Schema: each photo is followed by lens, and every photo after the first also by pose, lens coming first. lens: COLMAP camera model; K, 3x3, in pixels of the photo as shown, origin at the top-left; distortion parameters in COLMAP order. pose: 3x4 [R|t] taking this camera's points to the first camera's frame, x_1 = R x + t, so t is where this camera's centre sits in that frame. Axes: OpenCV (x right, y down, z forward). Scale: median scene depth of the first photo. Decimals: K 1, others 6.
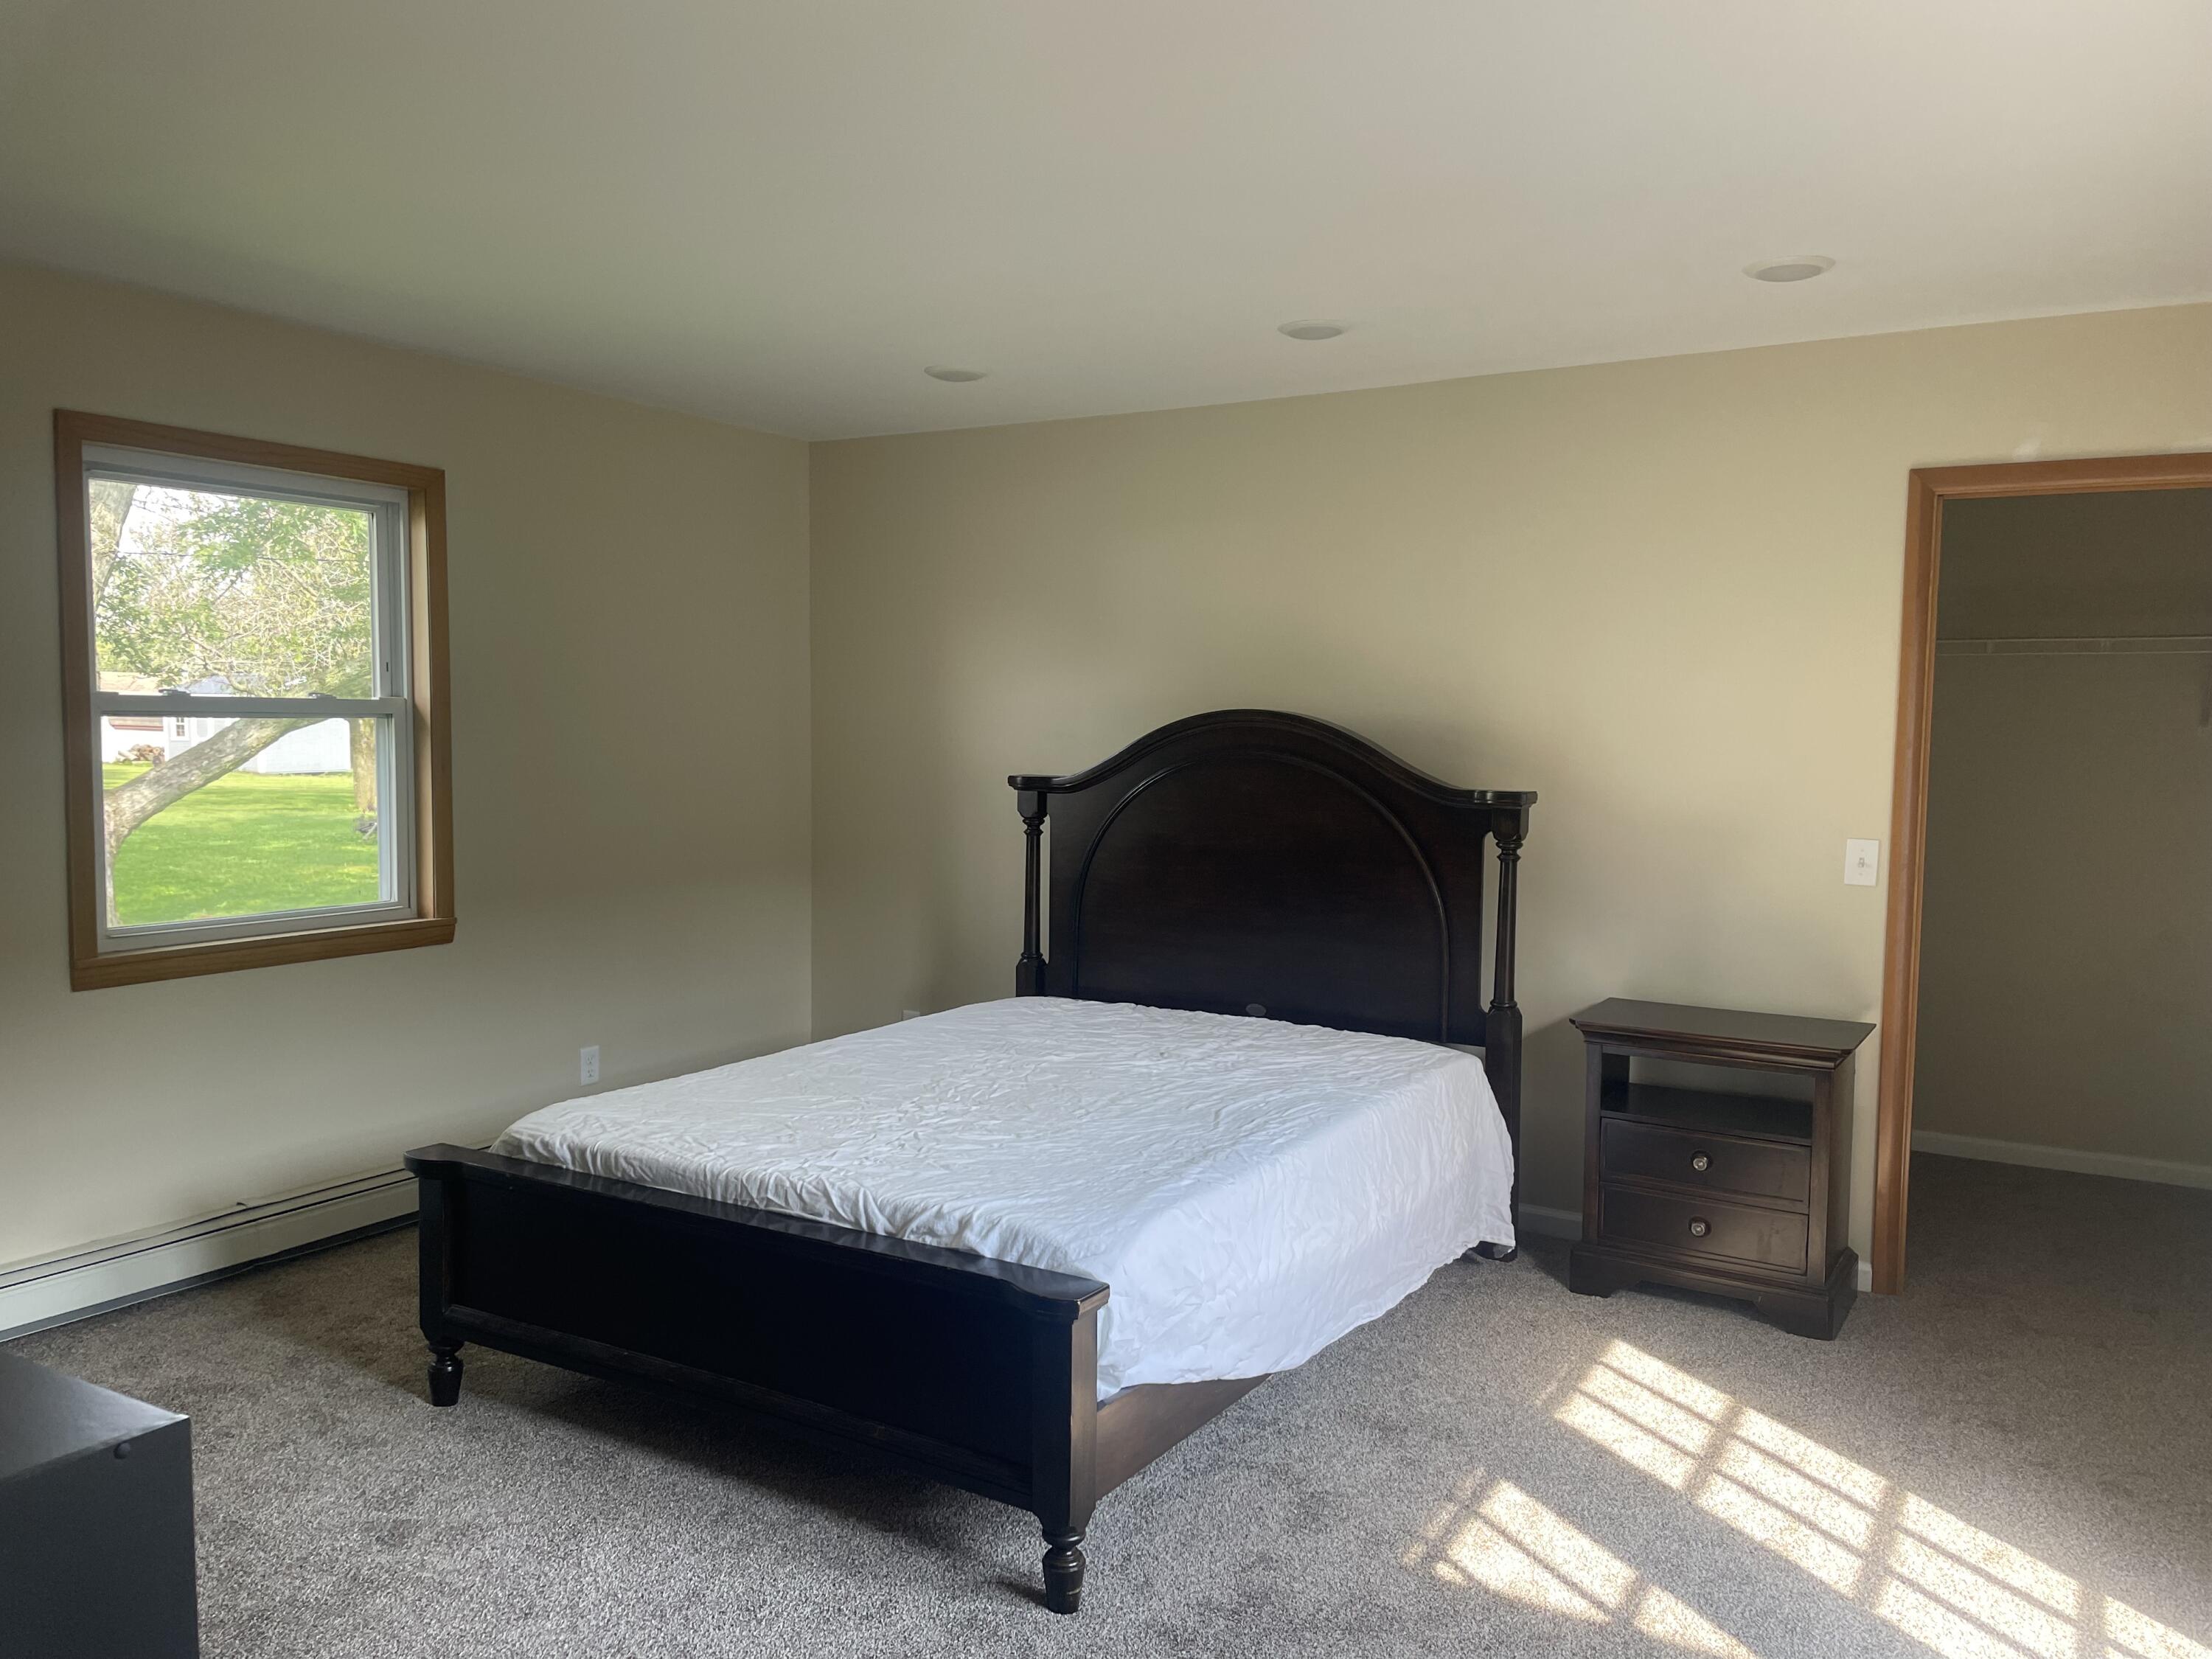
lens RADIAL K [[1664.4, 0, 1106.0], [0, 1664.4, 829.5], [0, 0, 1]] dist [0.102838, 0.001112]
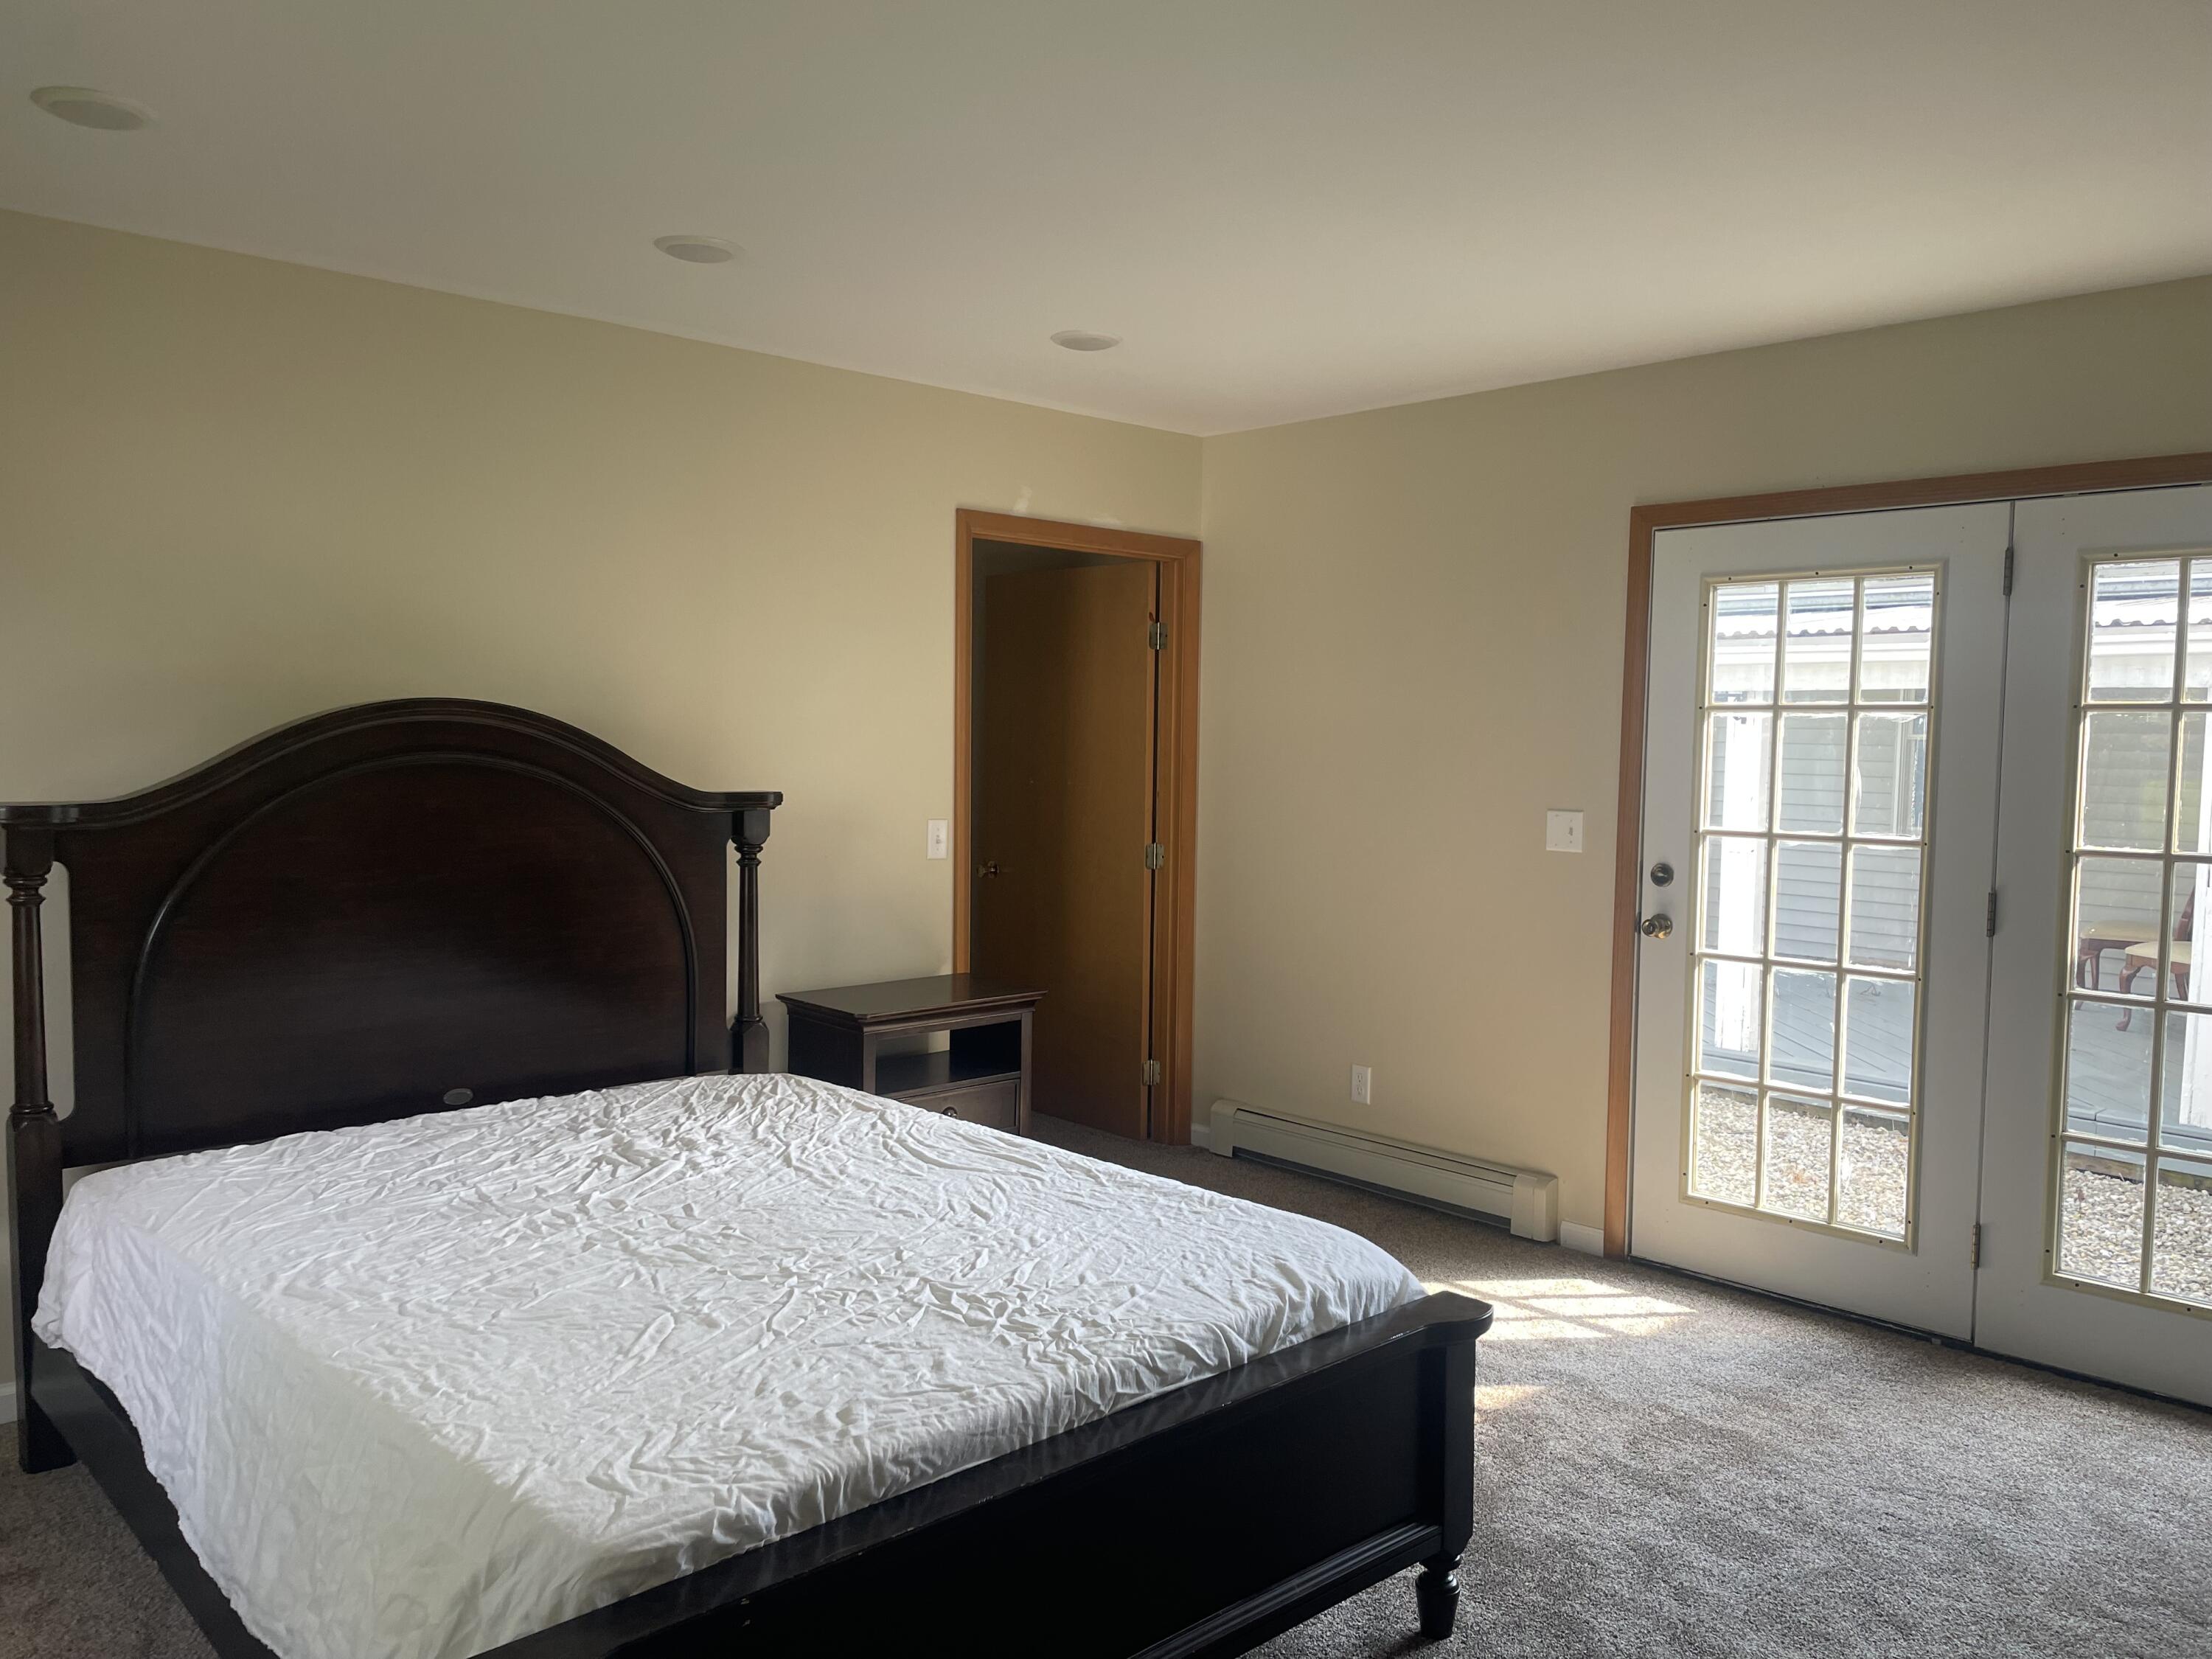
lens RADIAL K [[1664.4, 0, 1106.0], [0, 1664.4, 829.5], [0, 0, 1]] dist [0.102838, 0.001112]
pose [[0.276855, -0.064496, 0.958745, -0.801704], [0.063318, 0.996801, 0.048772, -0.047044], [-0.958823, 0.047203, 0.280053, 0.739856]]
